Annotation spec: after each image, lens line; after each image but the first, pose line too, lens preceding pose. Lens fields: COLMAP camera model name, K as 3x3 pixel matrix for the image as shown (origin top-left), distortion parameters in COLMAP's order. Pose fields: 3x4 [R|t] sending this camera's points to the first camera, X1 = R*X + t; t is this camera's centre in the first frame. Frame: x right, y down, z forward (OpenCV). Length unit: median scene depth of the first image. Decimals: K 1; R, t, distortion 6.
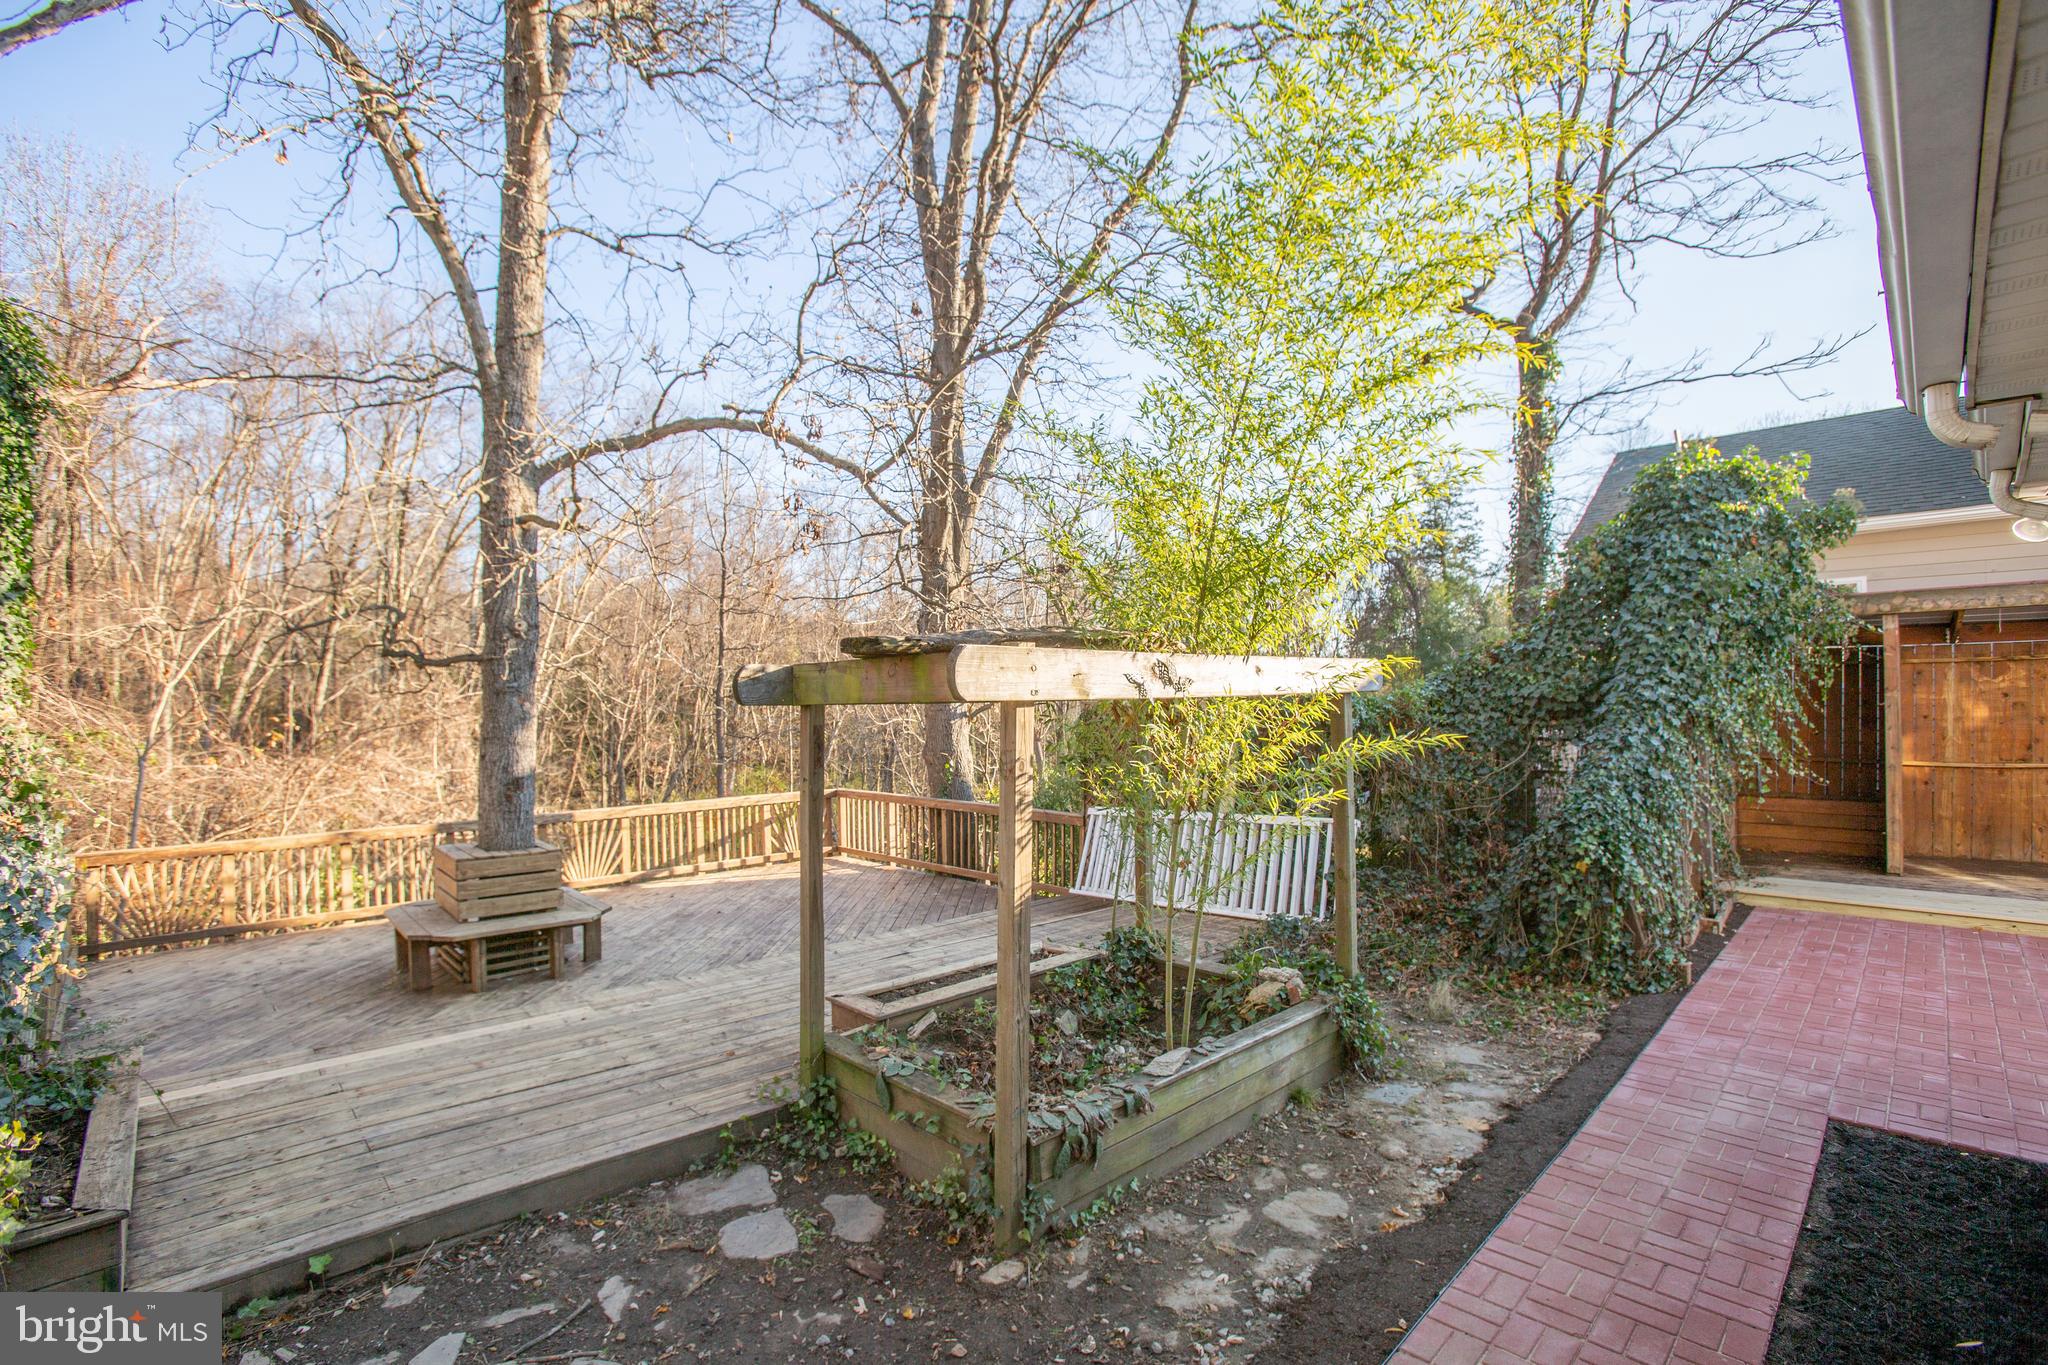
lens RADIAL K [[930.4, 0, 985.7], [0, 930.4, 693.5], [0, 0, 1]] dist [-0.066552, 0.021296]
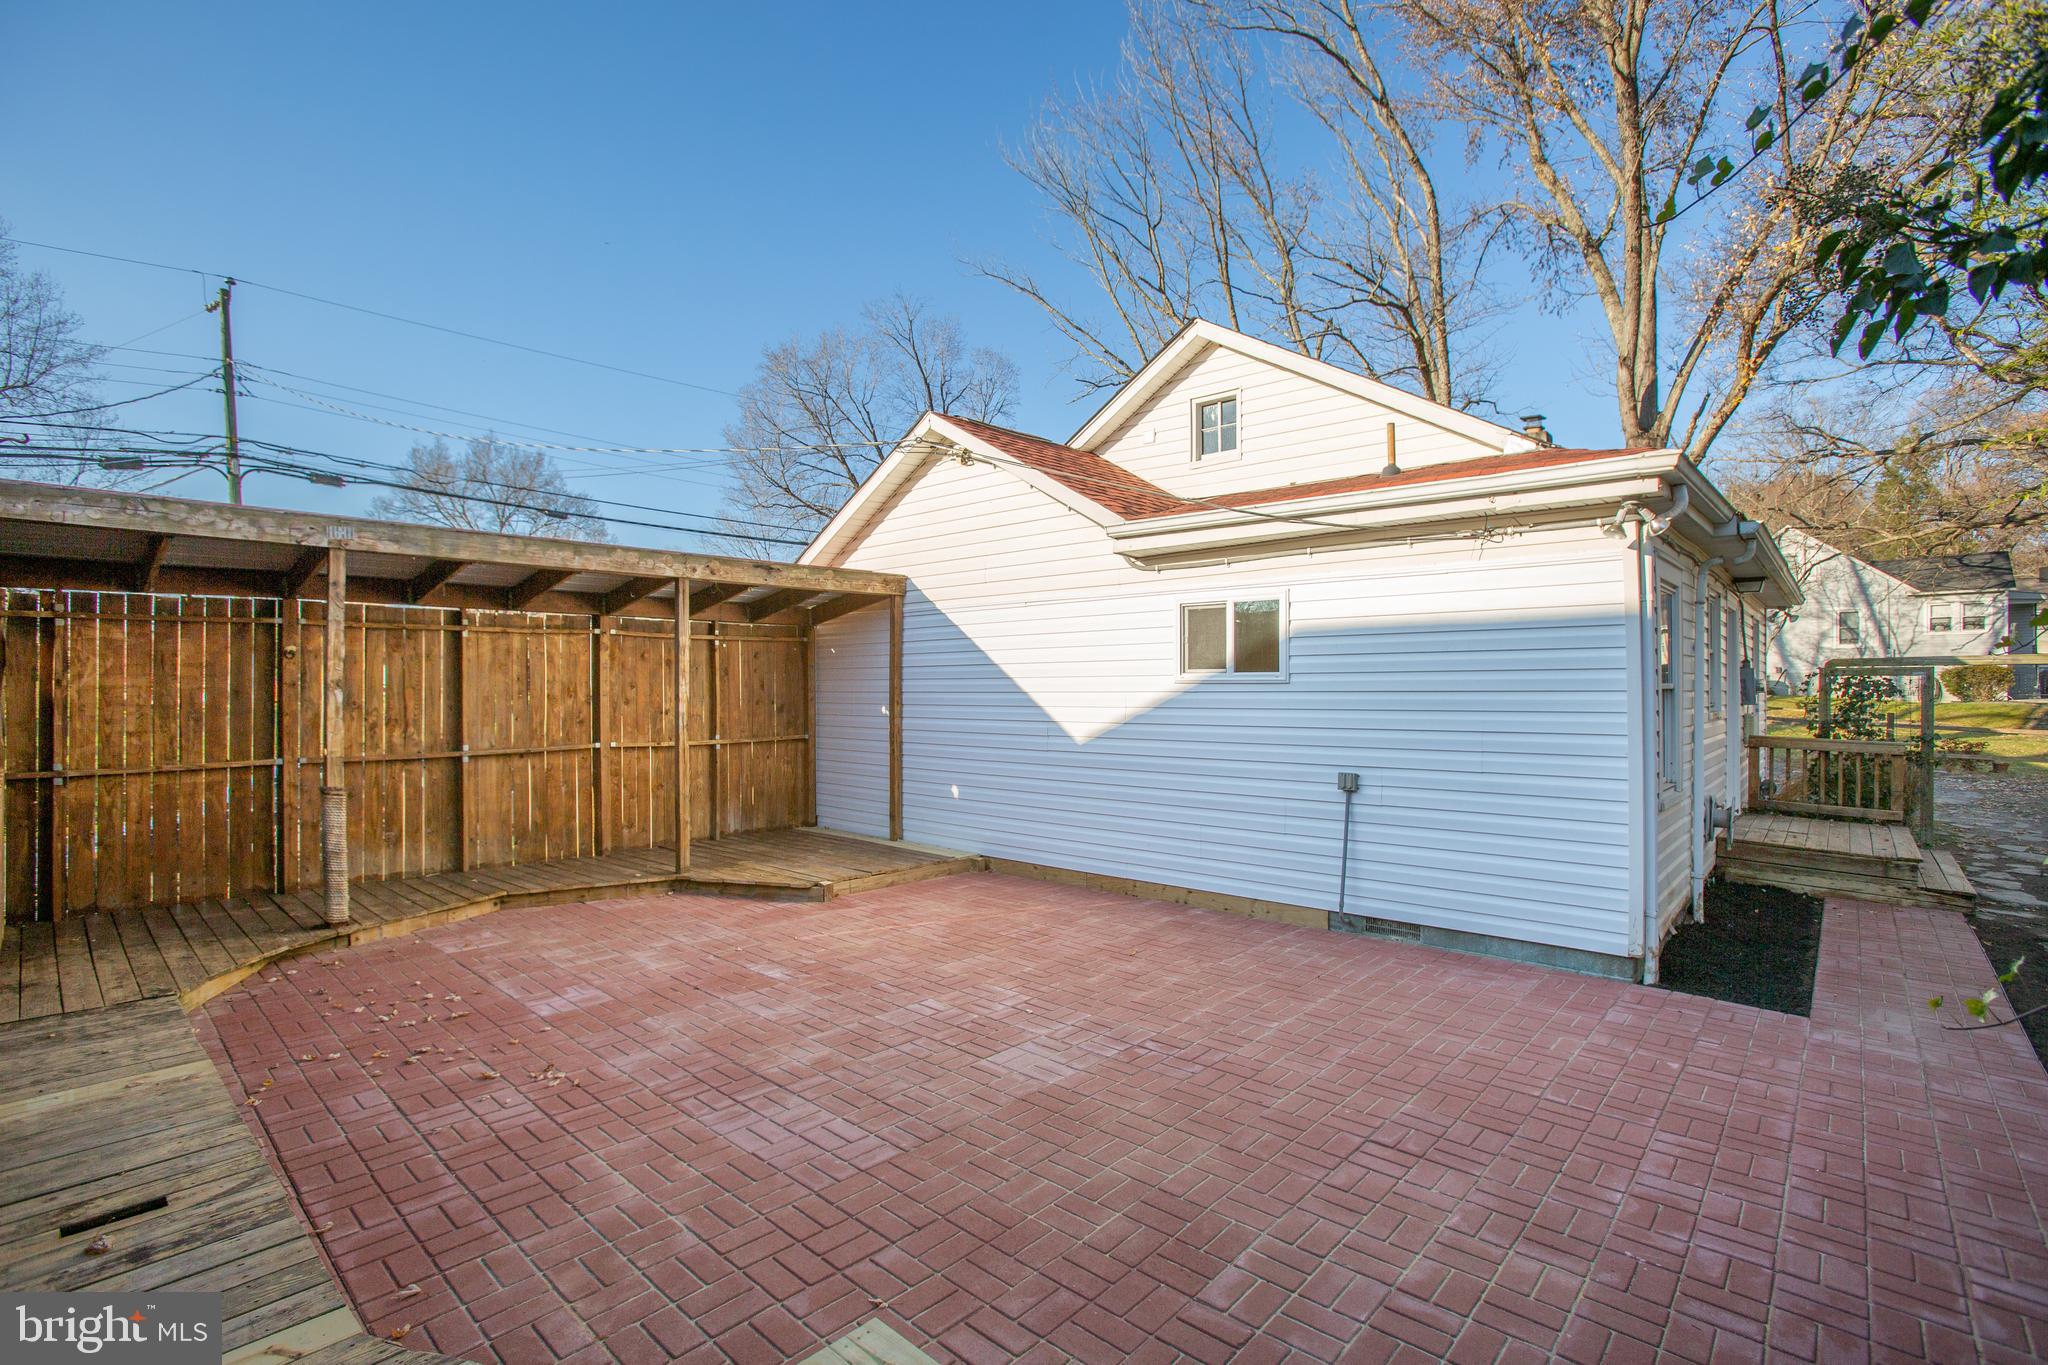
lens RADIAL K [[930.4, 0, 985.7], [0, 930.4, 693.5], [0, 0, 1]] dist [-0.066552, 0.021296]
pose [[-0.998973, 0.015988, -0.042390, 0.972646], [0.016192, 0.999859, -0.004471, 0.023013], [0.042312, -0.005153, -0.999091, 0.994770]]
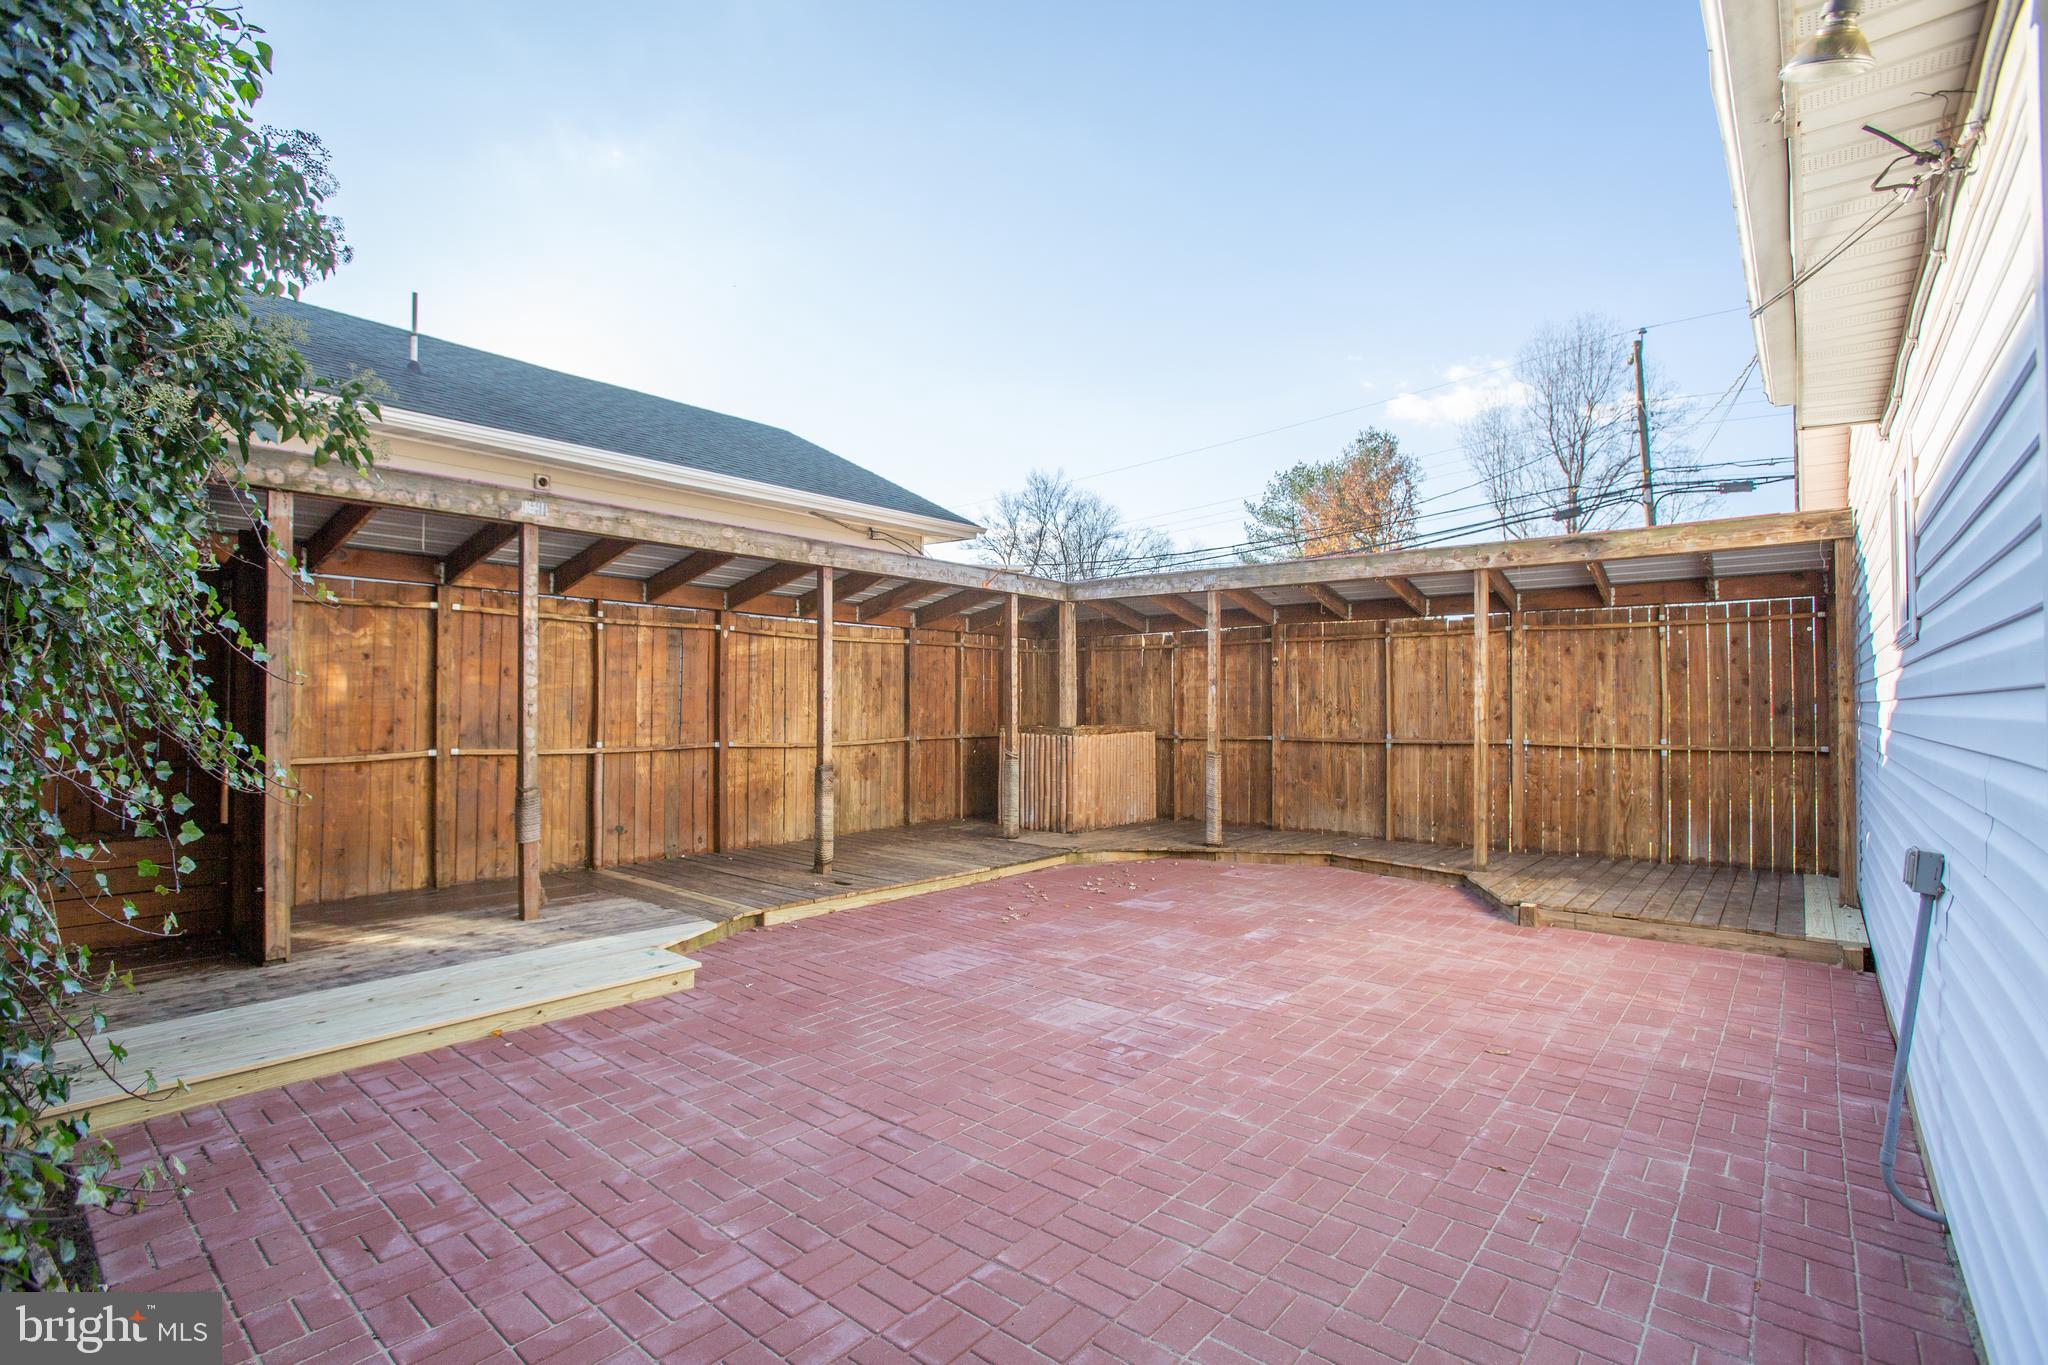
lens RADIAL K [[955.2, 0, 1066.8], [0, 955.2, 699.5], [0, 0, 1]] dist [-0.074317, 0.022312]
pose [[-0.135930, 0.018502, 0.990546, 0.392332], [-0.009617, 0.999754, -0.019994, 0.047609], [-0.990672, -0.012244, -0.135718, 0.592030]]
